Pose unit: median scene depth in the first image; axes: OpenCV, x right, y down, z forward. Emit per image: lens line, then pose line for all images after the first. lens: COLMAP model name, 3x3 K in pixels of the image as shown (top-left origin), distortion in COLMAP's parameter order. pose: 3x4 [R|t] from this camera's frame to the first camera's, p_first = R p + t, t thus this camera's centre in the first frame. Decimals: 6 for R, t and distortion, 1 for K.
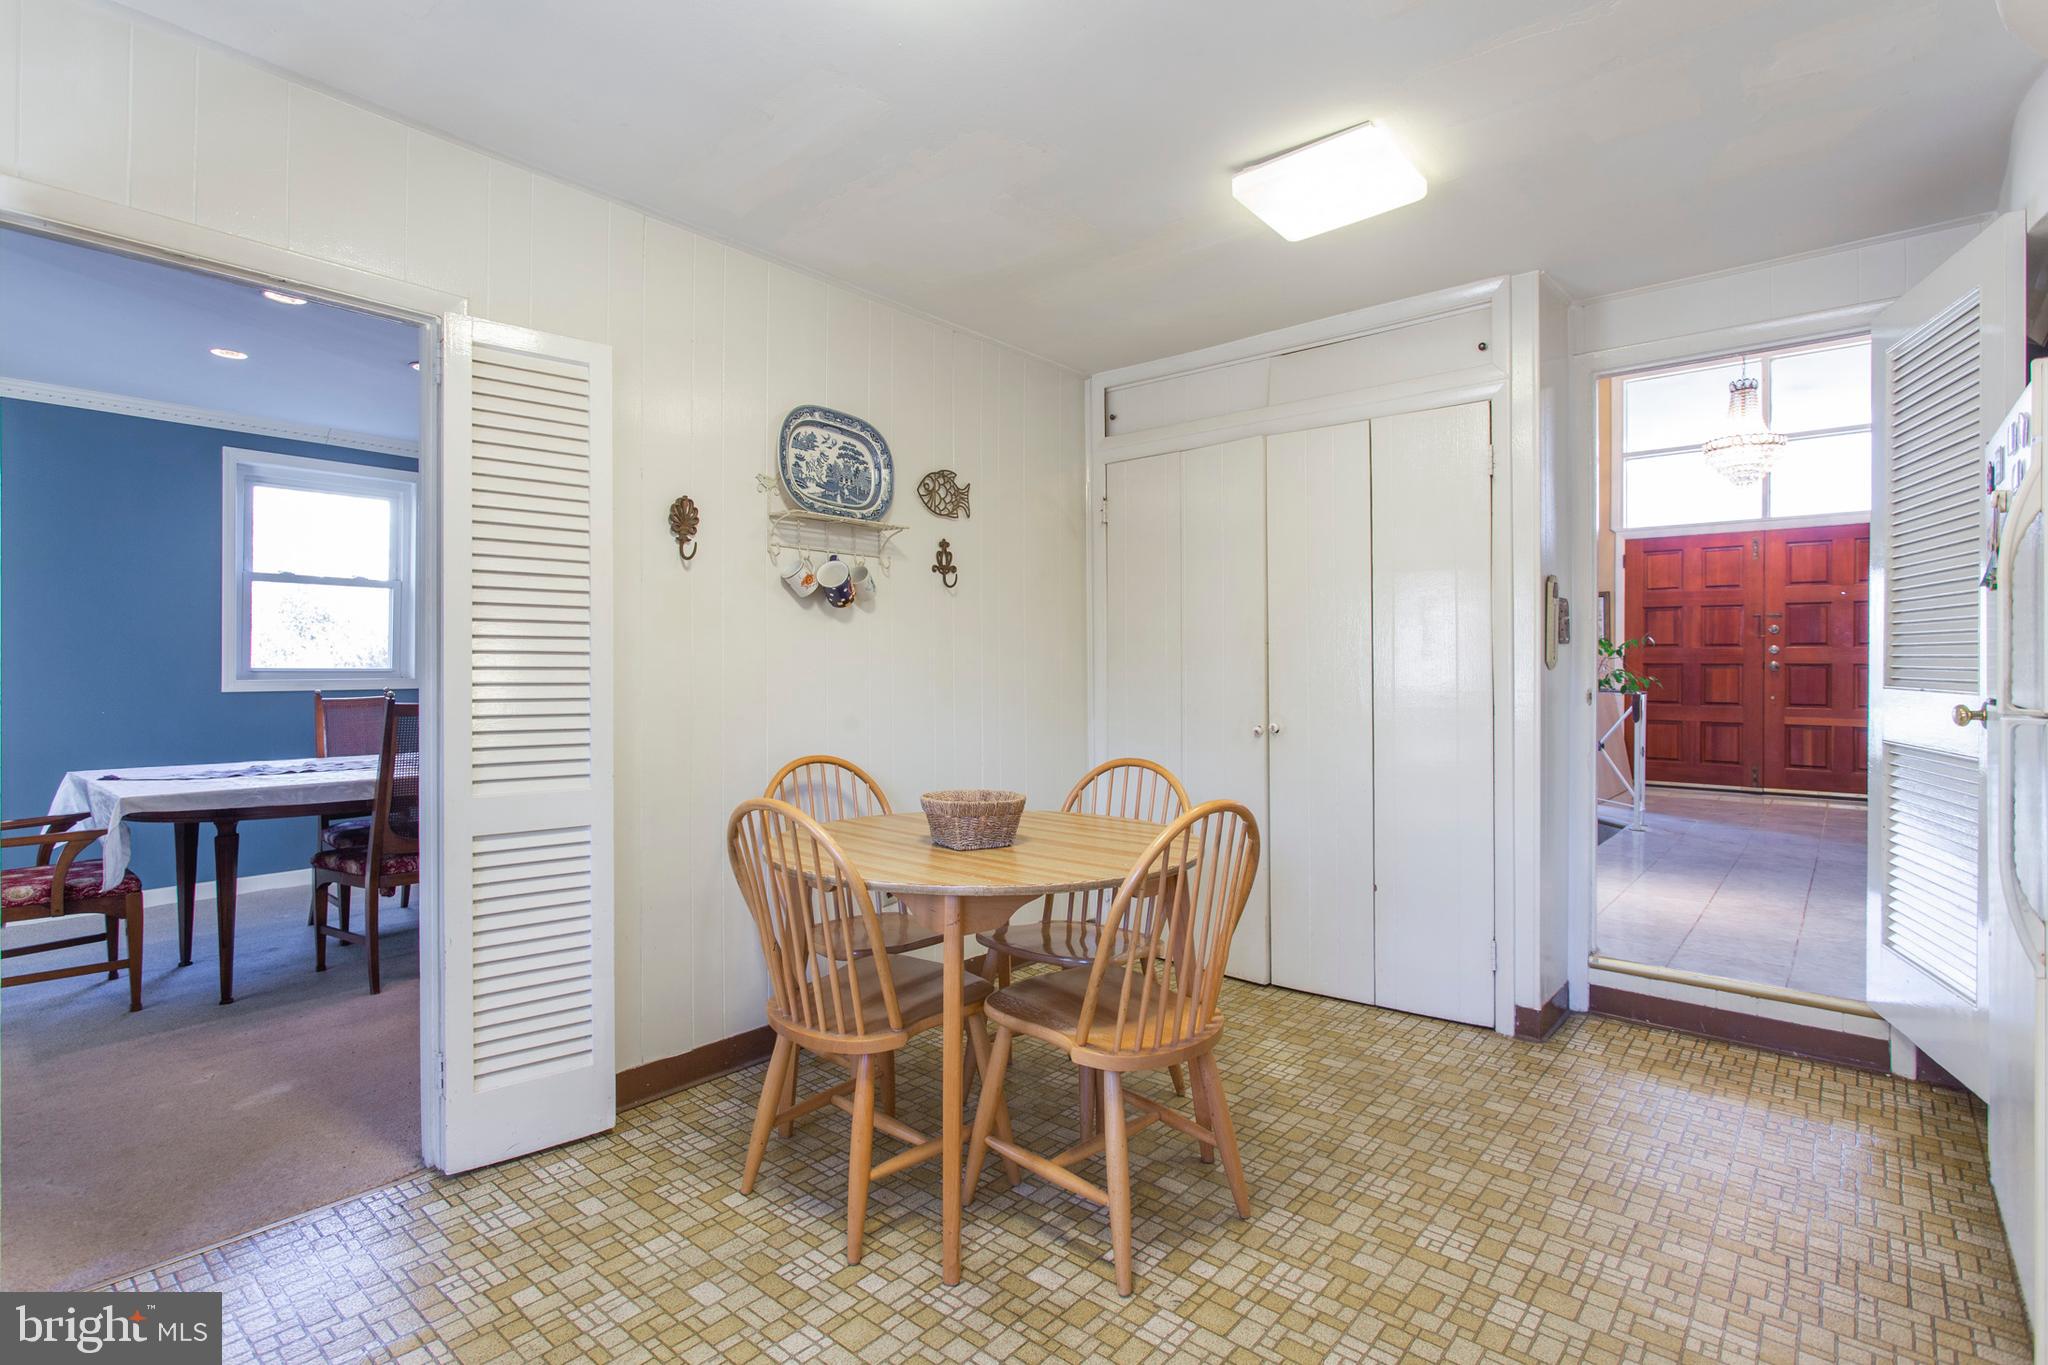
lens RADIAL K [[979.4, 0, 1009.2], [0, 979.4, 666.7], [0, 0, 1]] dist [-0.010163, 0.001233]
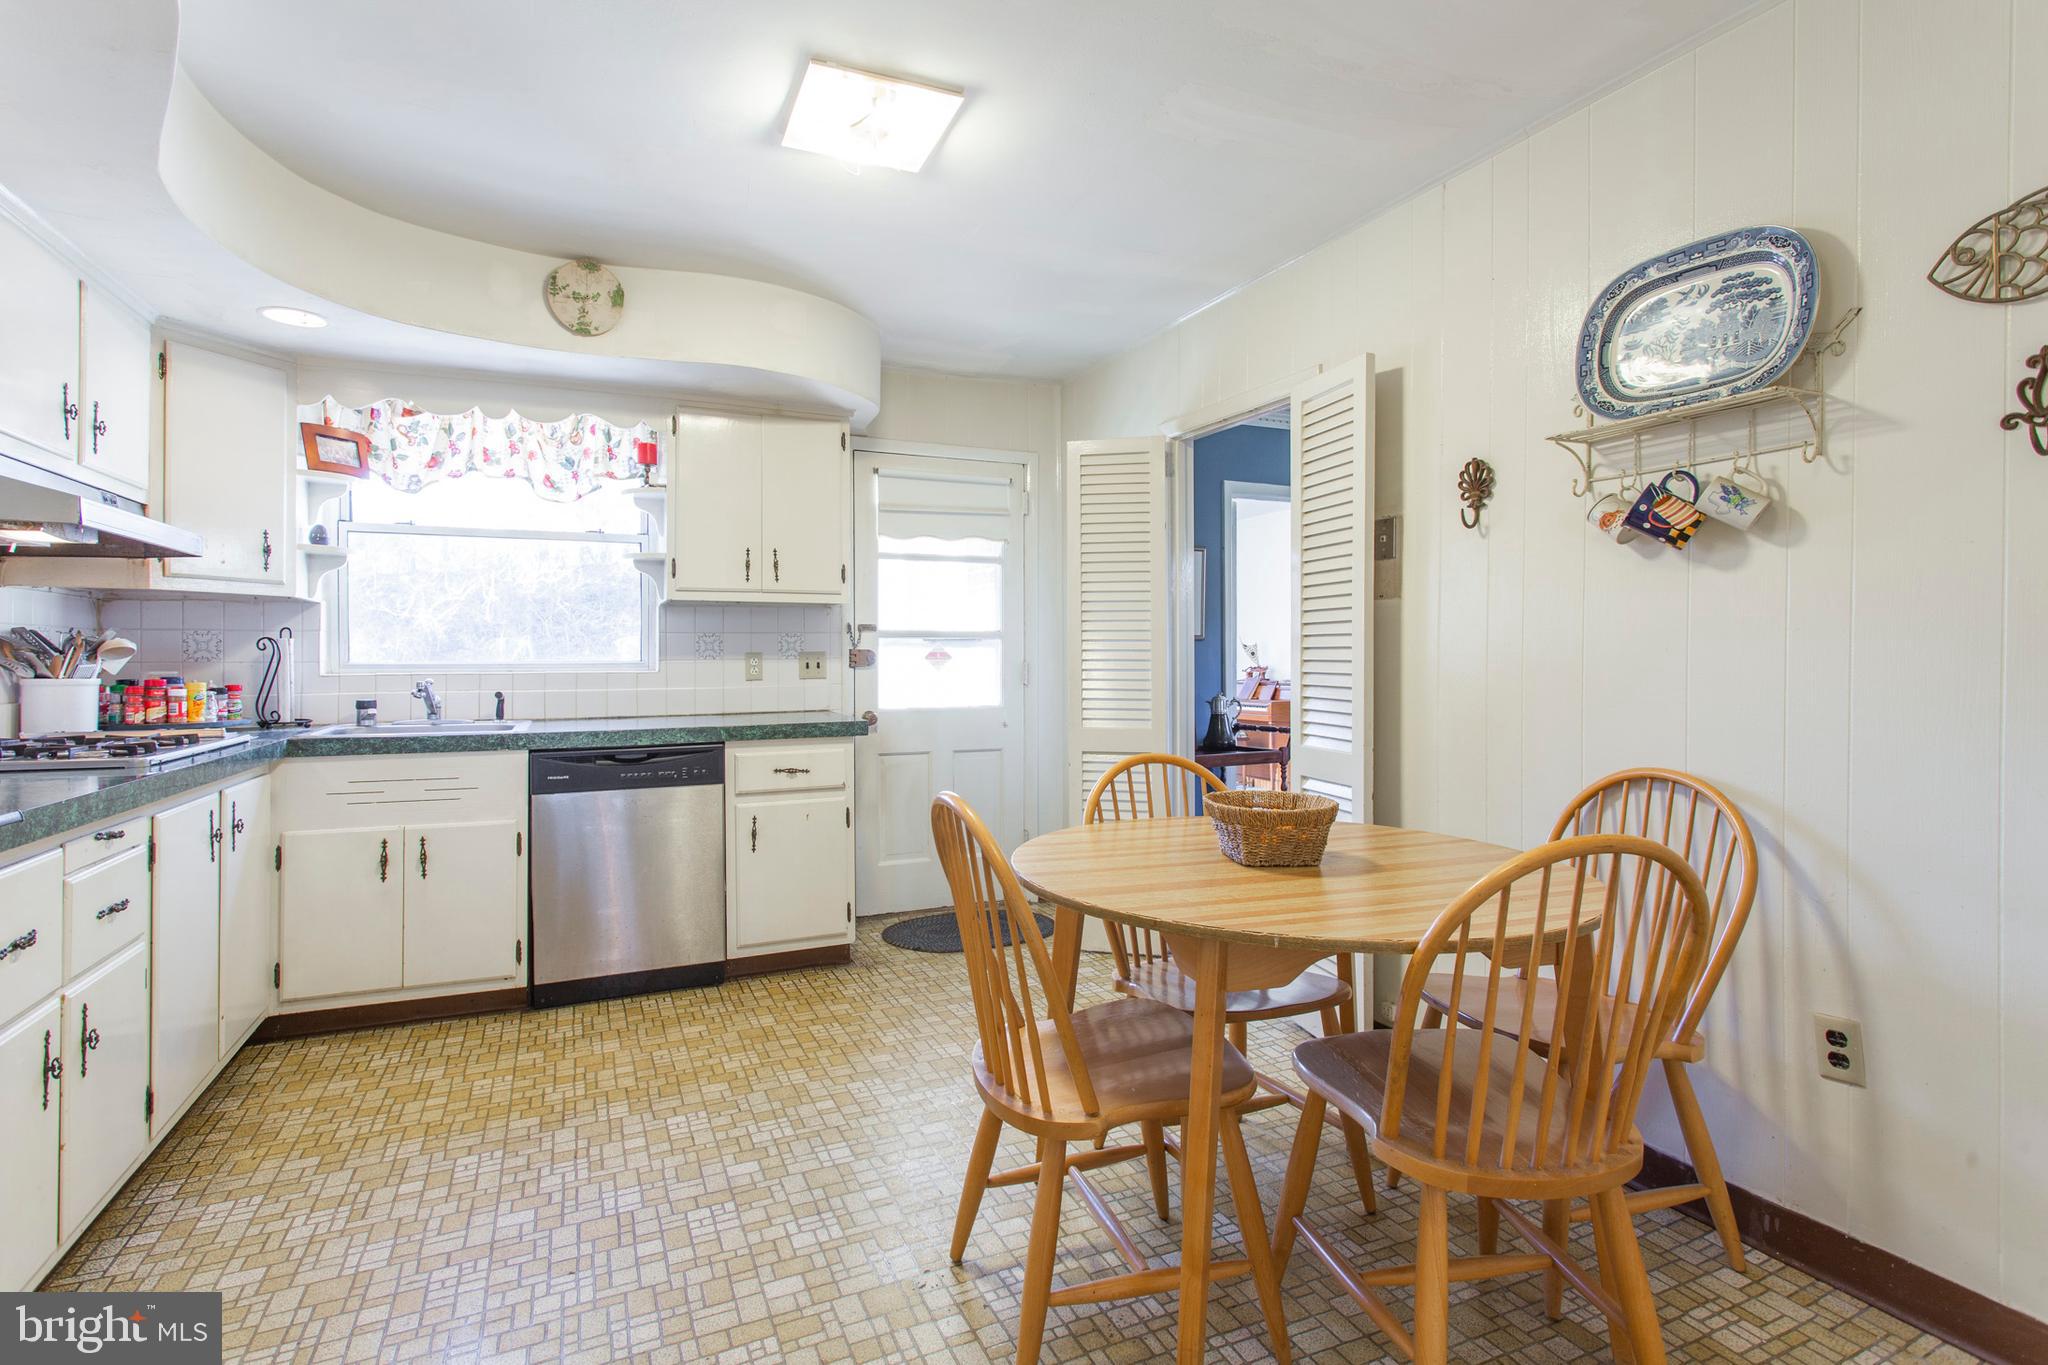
lens RADIAL K [[983.5, 0, 996.3], [0, 983.5, 652.9], [0, 0, 1]] dist [0.001108, -0.001230]
pose [[-0.433989, -0.005728, -0.900900, 0.581777], [0.000730, 0.999977, -0.006710, 0.010484], [0.900918, -0.003569, -0.433975, 0.840281]]
